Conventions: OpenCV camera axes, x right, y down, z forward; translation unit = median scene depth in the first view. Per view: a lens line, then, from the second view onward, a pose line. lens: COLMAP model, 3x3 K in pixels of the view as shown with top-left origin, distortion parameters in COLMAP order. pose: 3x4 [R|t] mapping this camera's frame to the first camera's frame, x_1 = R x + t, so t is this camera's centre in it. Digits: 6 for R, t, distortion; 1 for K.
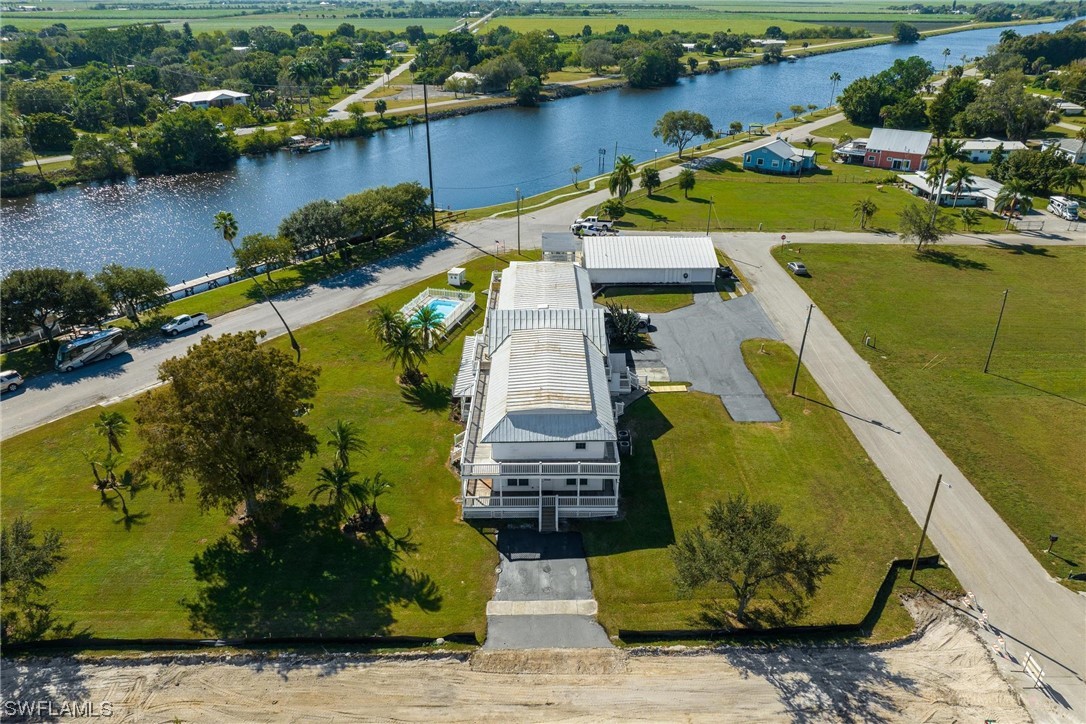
lens RADIAL K [[767.1, 0, 543.0], [0, 767.1, 362.0], [0, 0, 1]] dist [-0.024544, 0.000819]
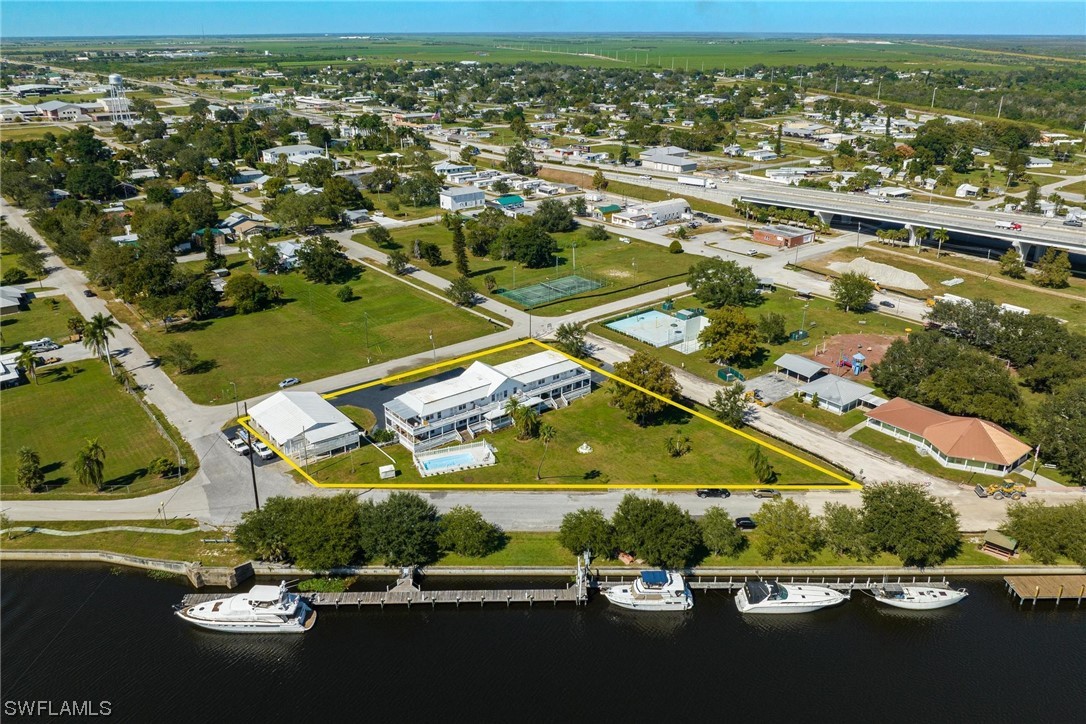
lens RADIAL K [[810.6, 0, 543.0], [0, 810.6, 362.0], [0, 0, 1]] dist [-0.022710, 0.000743]
pose [[-0.608257, -0.303713, 0.733336, -1.193029], [0.353591, 0.723482, 0.592914, -0.943312], [-0.710631, 0.619945, -0.332673, 1.145631]]
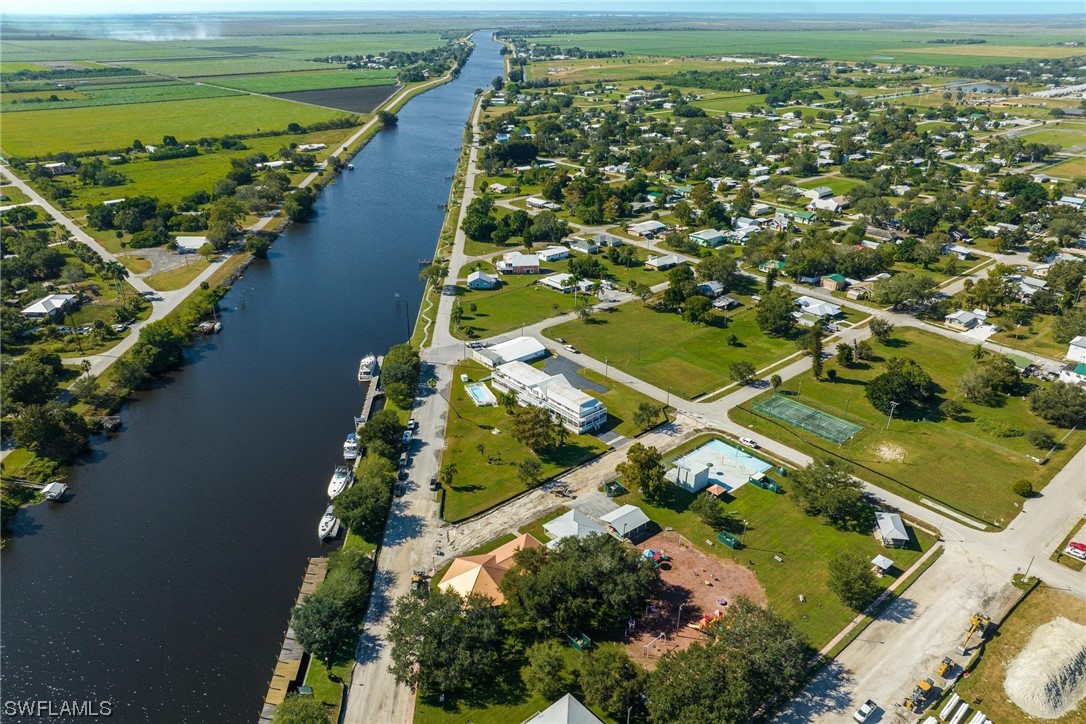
lens RADIAL K [[765.0, 0, 513.6], [0, 765.0, 362.7], [0, 0, 1]] dist [-0.024698, 0.002344]
pose [[0.779214, -0.268045, 0.566549, -1.391790], [0.282043, 0.957200, 0.064956, -0.276667], [-0.559712, 0.109176, 0.821464, -1.152769]]
